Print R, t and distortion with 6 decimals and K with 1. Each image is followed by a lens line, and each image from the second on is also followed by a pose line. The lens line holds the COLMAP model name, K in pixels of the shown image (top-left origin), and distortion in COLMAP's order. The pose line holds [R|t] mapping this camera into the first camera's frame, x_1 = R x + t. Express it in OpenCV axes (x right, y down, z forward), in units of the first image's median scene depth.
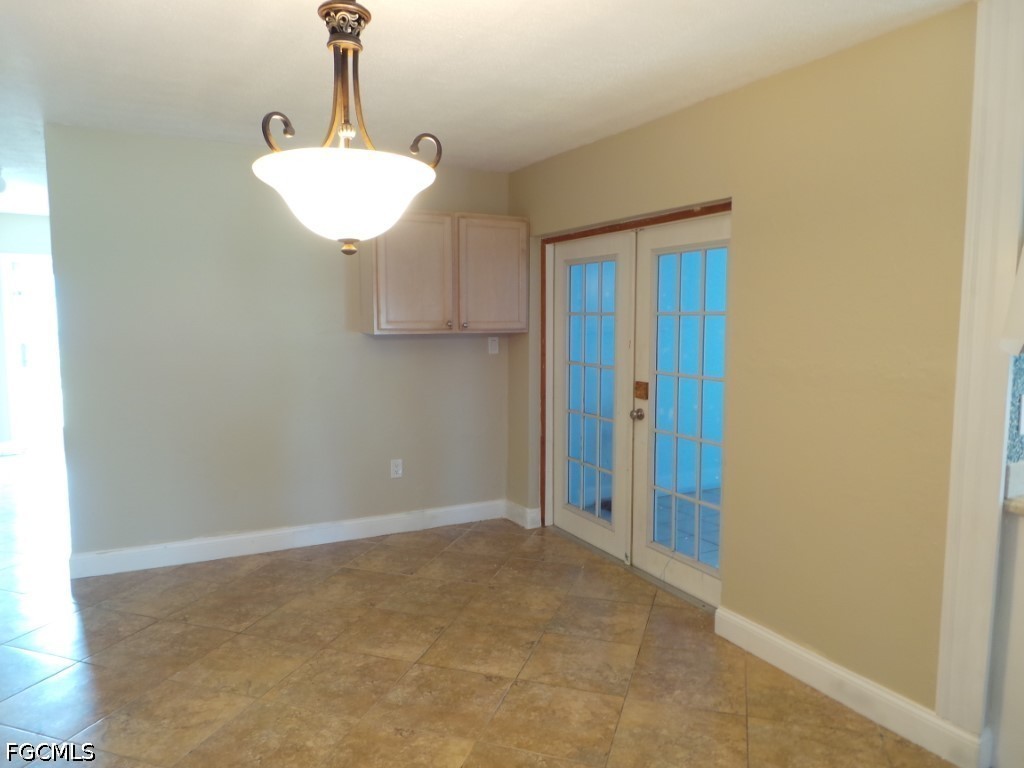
lens RADIAL K [[730.5, 0, 513.1], [0, 730.5, 388.6], [0, 0, 1]] dist [0.010714, 0.002026]
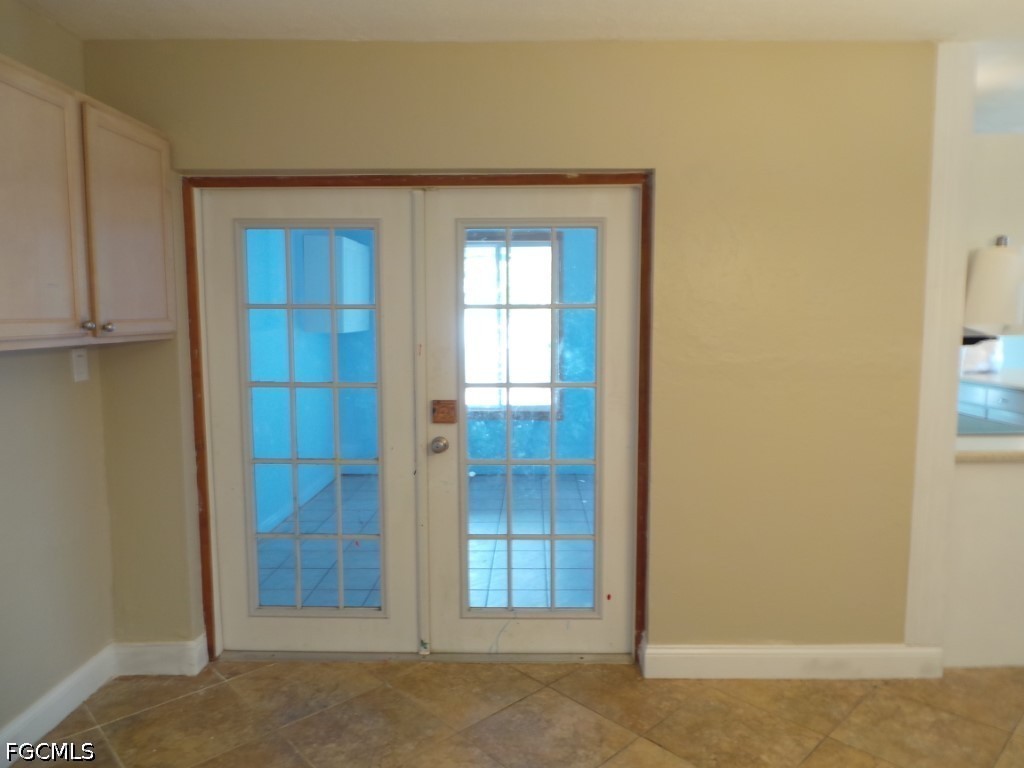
lens RADIAL K [[708.2, 0, 509.5], [0, 708.2, 391.4], [0, 0, 1]] dist [-0.009343, -0.001364]
pose [[0.459641, -0.091510, 0.883378, -0.410600], [0.088760, 0.994430, 0.056830, -0.051651], [-0.883658, 0.052287, 0.465203, 0.605538]]
